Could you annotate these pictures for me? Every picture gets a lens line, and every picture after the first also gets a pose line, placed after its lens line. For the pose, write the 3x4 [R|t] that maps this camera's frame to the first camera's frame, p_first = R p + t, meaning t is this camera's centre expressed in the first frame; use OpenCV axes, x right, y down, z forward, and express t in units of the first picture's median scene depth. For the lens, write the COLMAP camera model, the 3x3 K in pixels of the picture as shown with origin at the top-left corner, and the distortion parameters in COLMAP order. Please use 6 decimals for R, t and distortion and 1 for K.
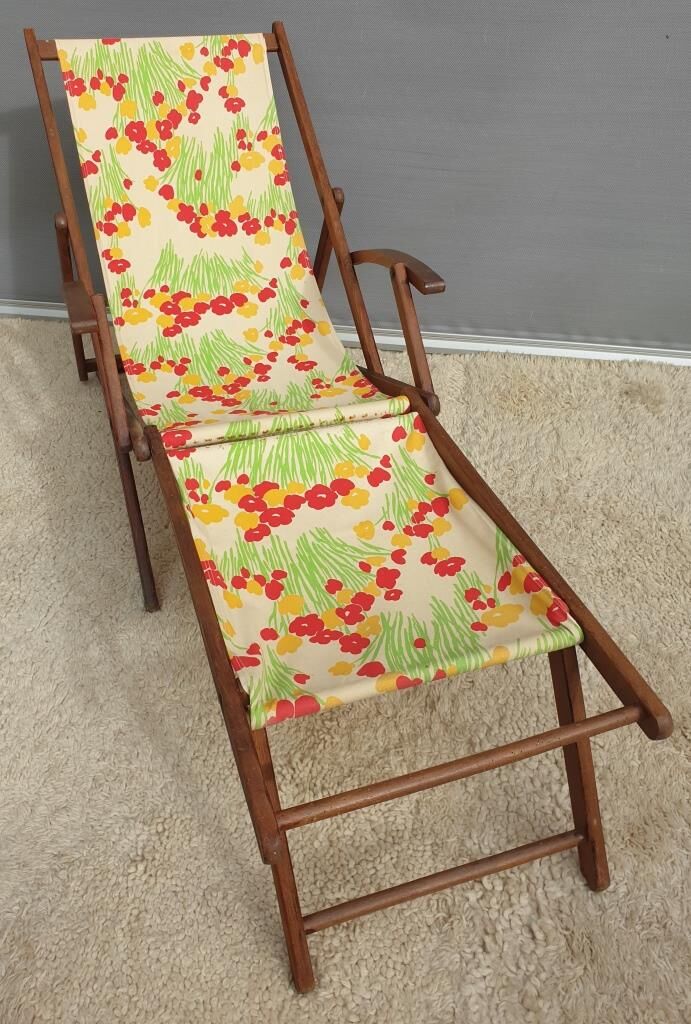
lens RADIAL K [[788.3, 0, 342.2], [0, 788.3, 484.5], [0, 0, 1]] dist [-0.054217, 0.091081]
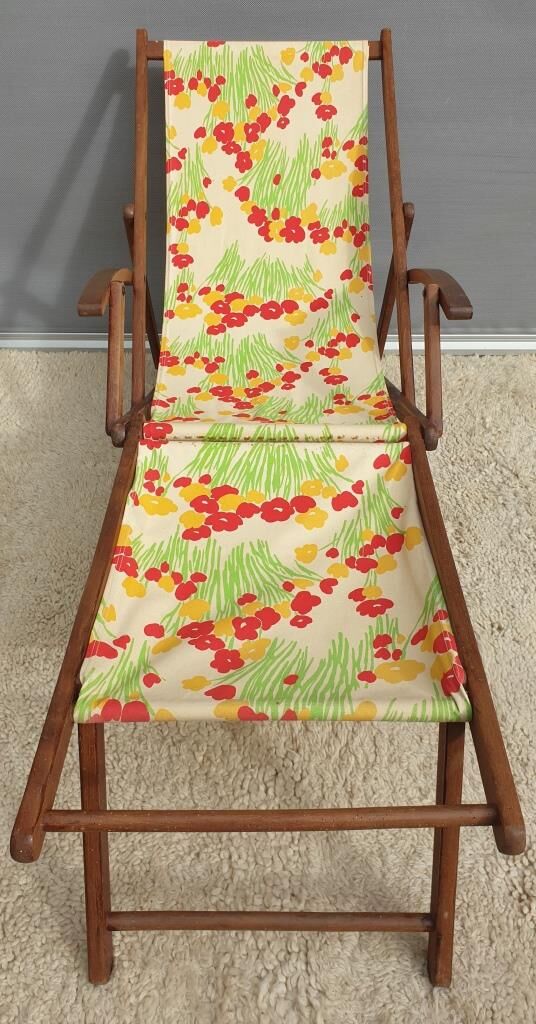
lens RADIAL K [[765.6, 0, 293.3], [0, 765.6, 512.4], [0, 0, 1]] dist [-0.041561, 0.051547]
pose [[0.953020, 0.178428, -0.244778, 0.156542], [-0.175025, 0.983914, 0.035771, -0.013646], [0.247223, 0.008752, 0.968919, 0.063594]]
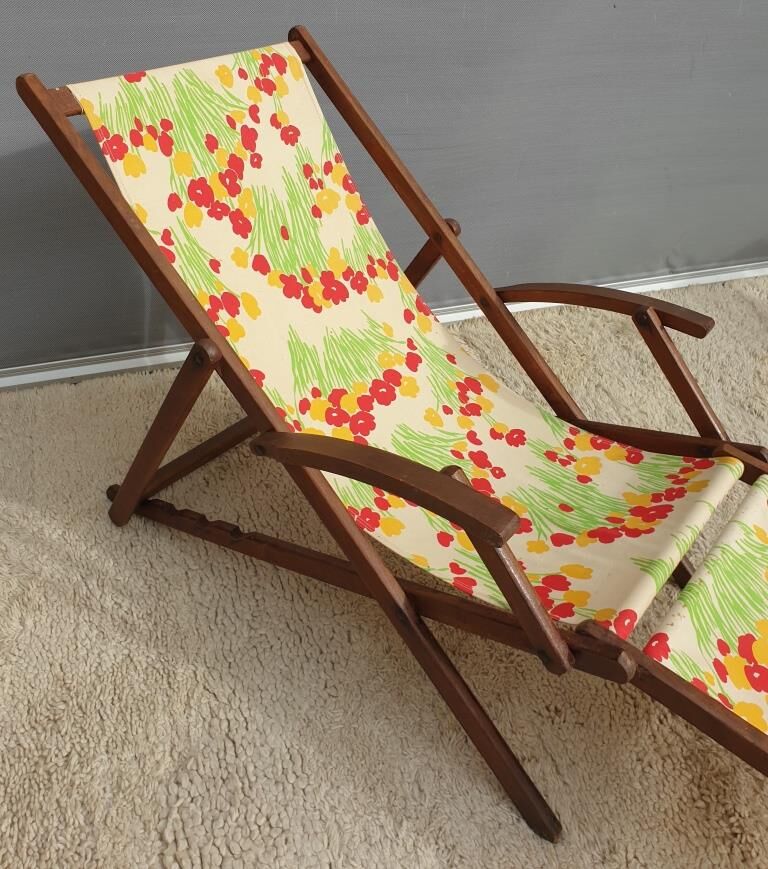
lens RADIAL K [[755.8, 0, 370.7], [0, 755.8, 376.0], [0, 0, 1]] dist [-0.006553, 0.018349]
pose [[0.863992, -0.271814, 0.423834, -0.475046], [0.282105, 0.958563, 0.039673, -0.275123], [-0.417056, 0.085289, 0.904870, 0.319462]]
